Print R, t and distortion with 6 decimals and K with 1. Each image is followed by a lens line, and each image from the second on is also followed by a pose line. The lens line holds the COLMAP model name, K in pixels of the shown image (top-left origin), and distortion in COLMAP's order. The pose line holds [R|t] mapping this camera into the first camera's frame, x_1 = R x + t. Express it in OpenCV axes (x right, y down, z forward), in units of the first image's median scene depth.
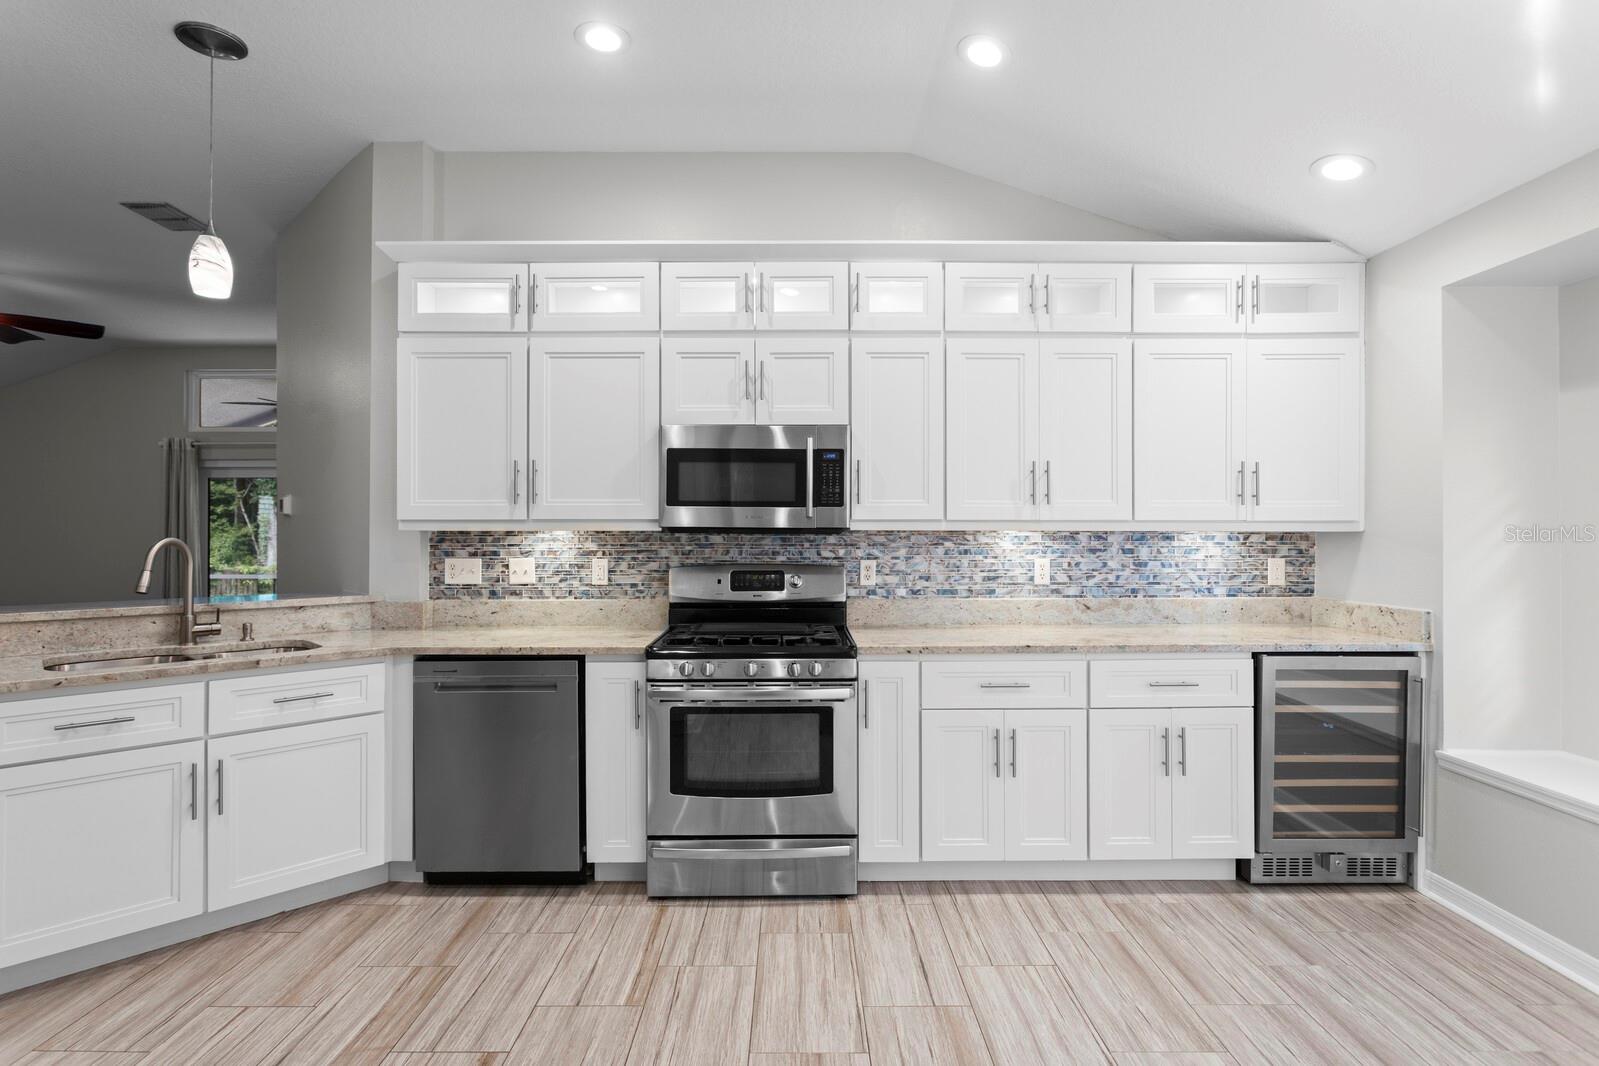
lens RADIAL K [[797.4, 0, 780.6], [0, 797.4, 530.3], [0, 0, 1]] dist [-0.014903, 0.004704]
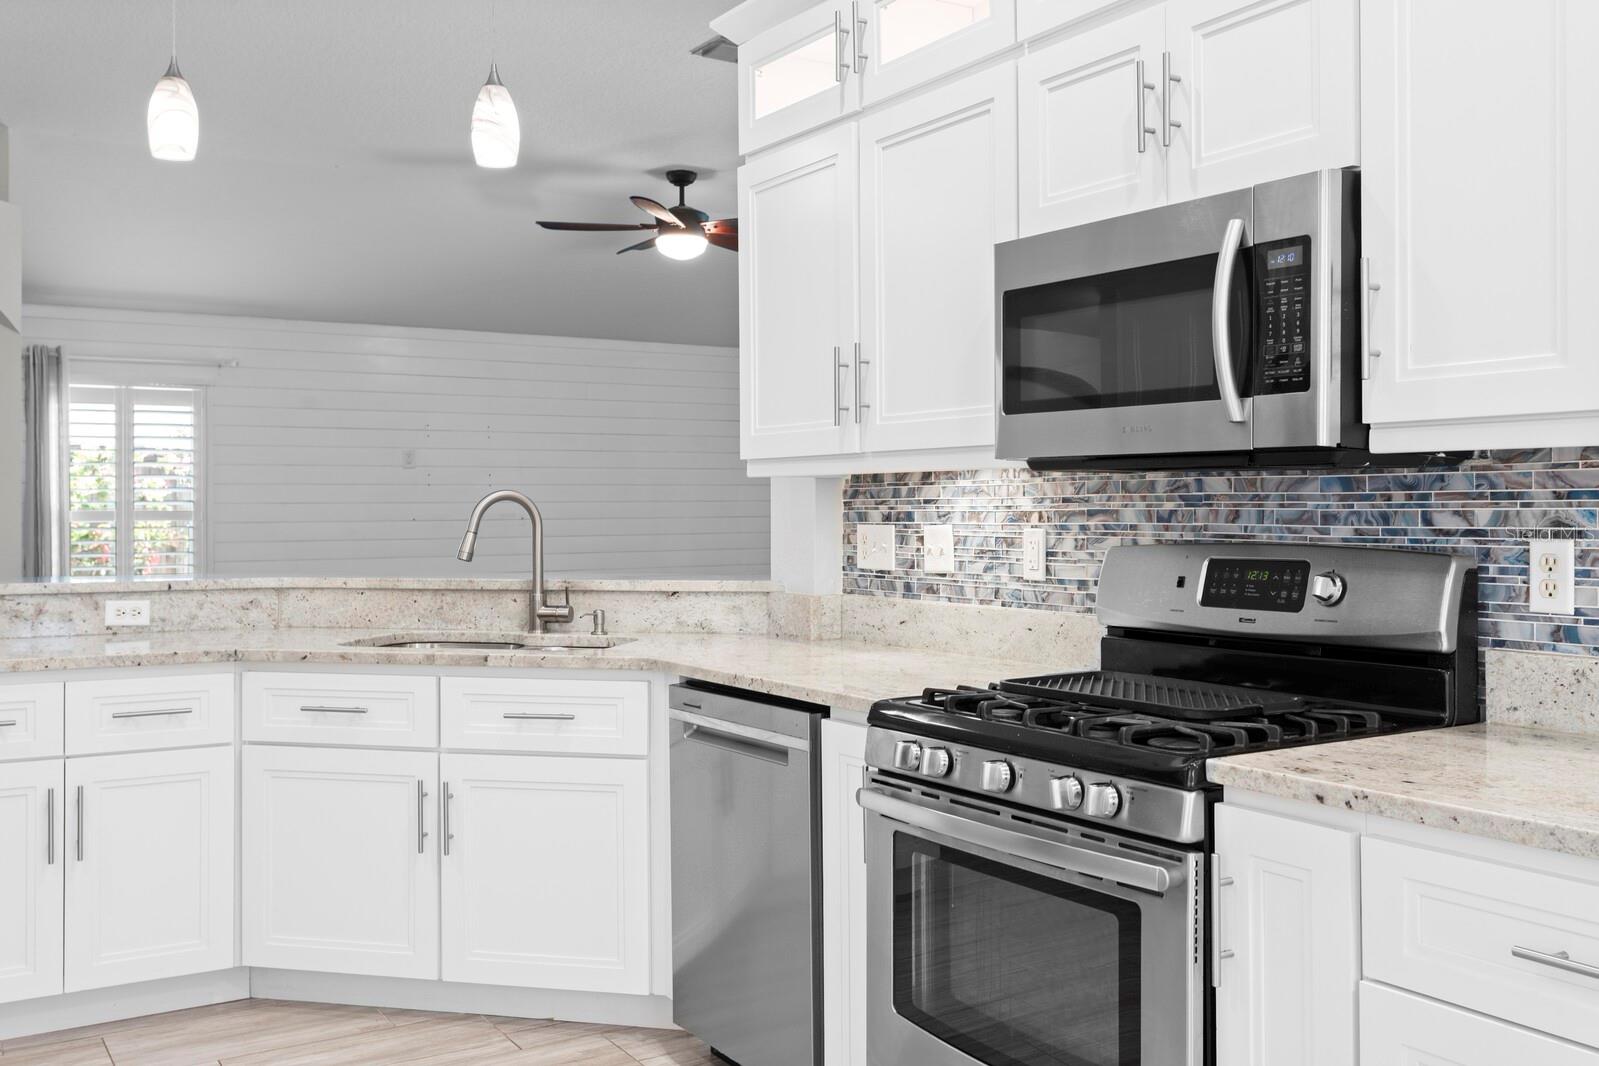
lens RADIAL K [[1472.3, 0, 772.3], [0, 1472.3, 505.2], [0, 0, 1]] dist [-0.009423, 0.000000]
pose [[0.532986, -0.001891, -0.846122, 0.480270], [0.007493, 0.999969, 0.002485, 0.018837], [0.846091, -0.007664, 0.532983, 0.387371]]
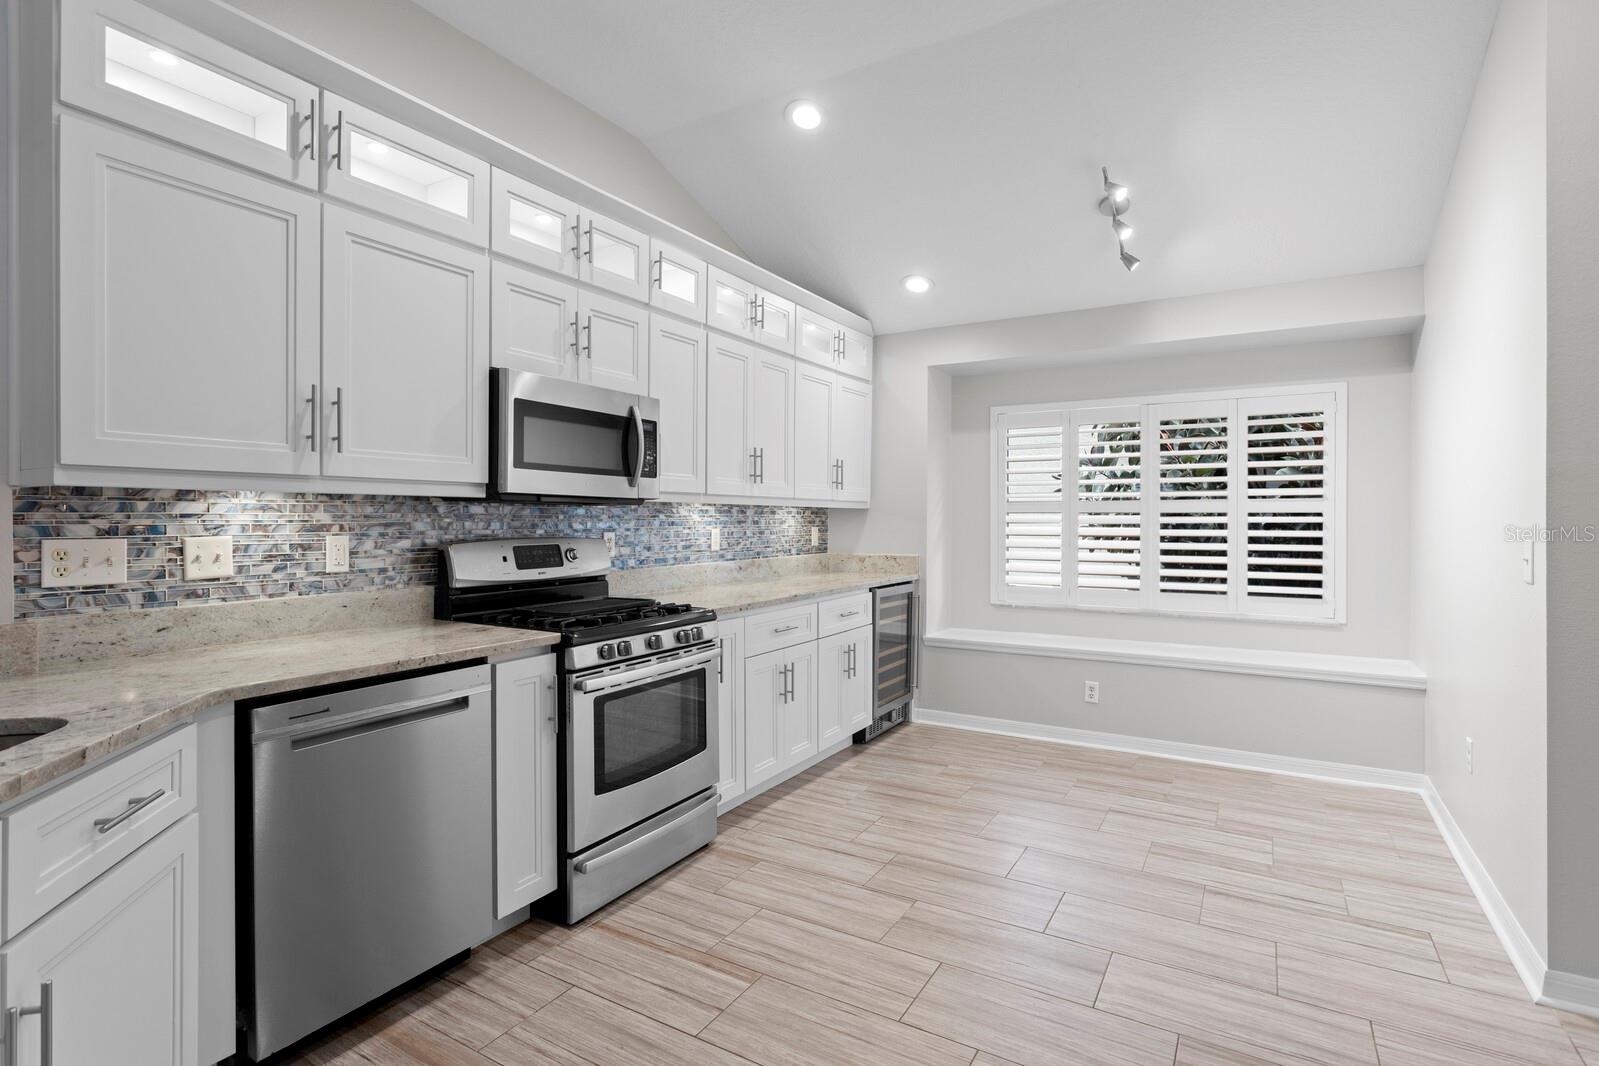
lens RADIAL K [[797.4, 0, 791.4], [0, 797.4, 525.8], [0, 0, 1]] dist [-0.014903, 0.004704]
pose [[0.503281, -0.006223, 0.864100, -0.655743], [-0.004949, 0.999937, 0.010084, 0.018656], [-0.864108, -0.009352, 0.503219, 0.309649]]
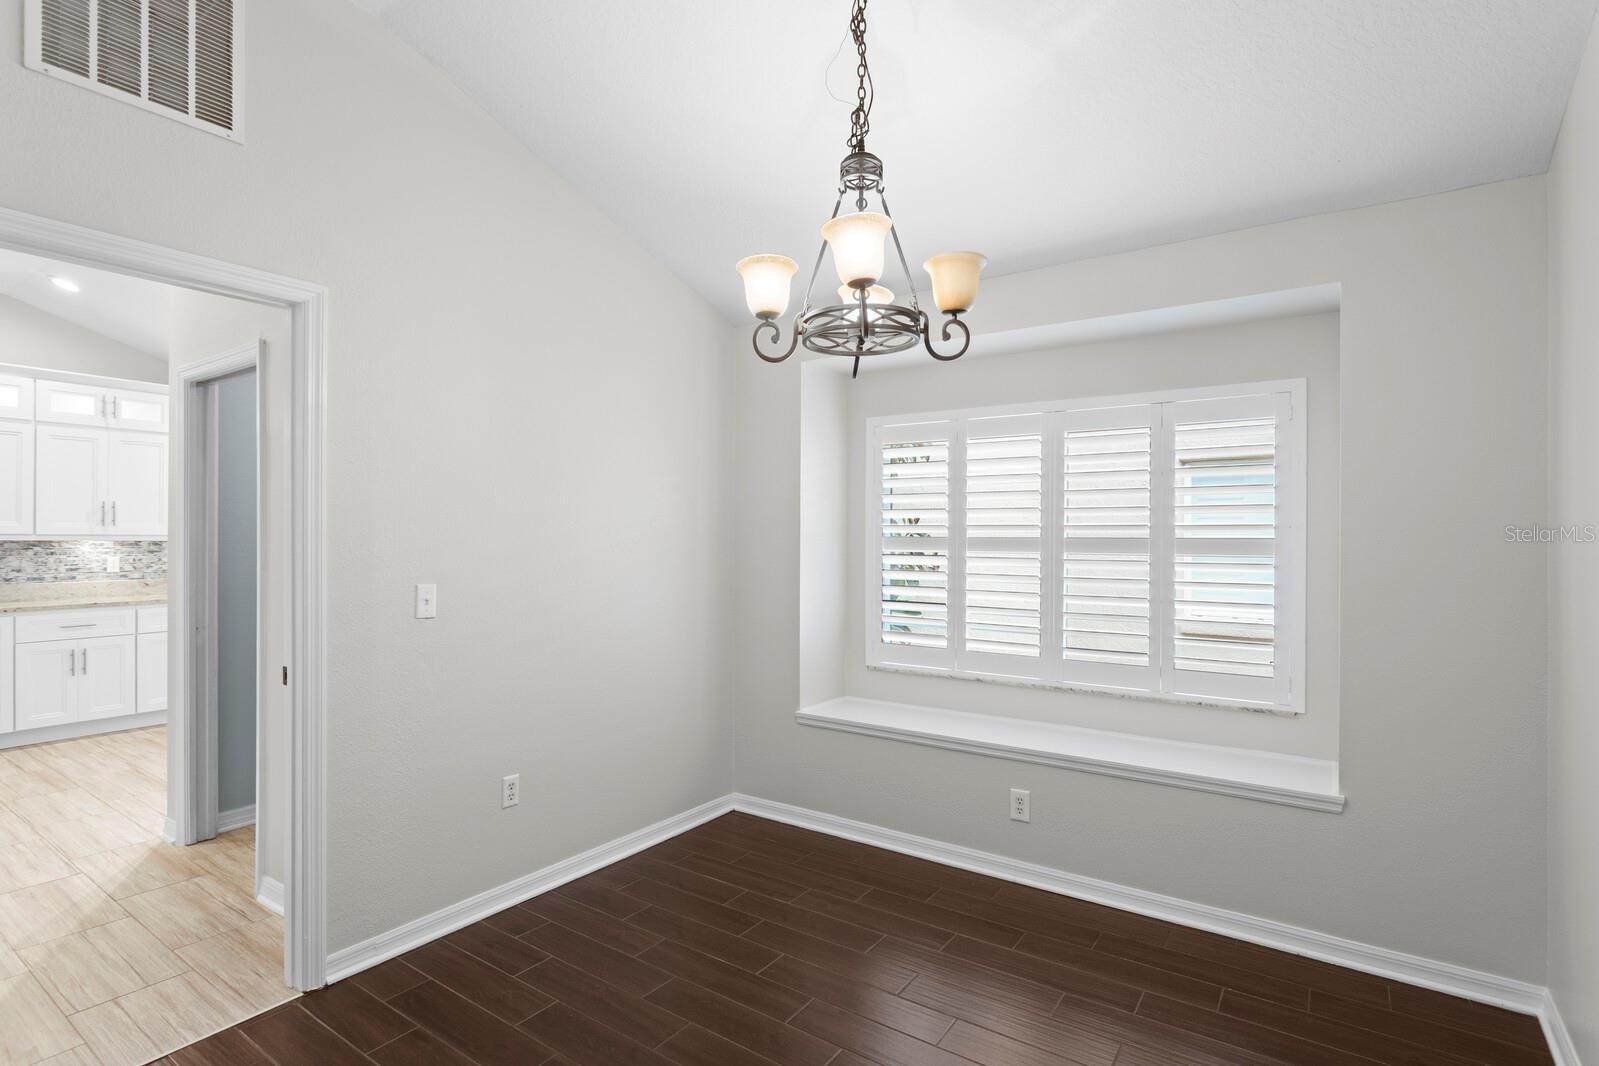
lens RADIAL K [[797.4, 0, 827.4], [0, 797.4, 537.0], [0, 0, 1]] dist [-0.014903, 0.004704]
pose [[0.548438, 0.003015, 0.836186, -0.245891], [-0.008611, 0.999961, 0.002043, -0.023318], [-0.836147, -0.008320, 0.548443, -1.203169]]
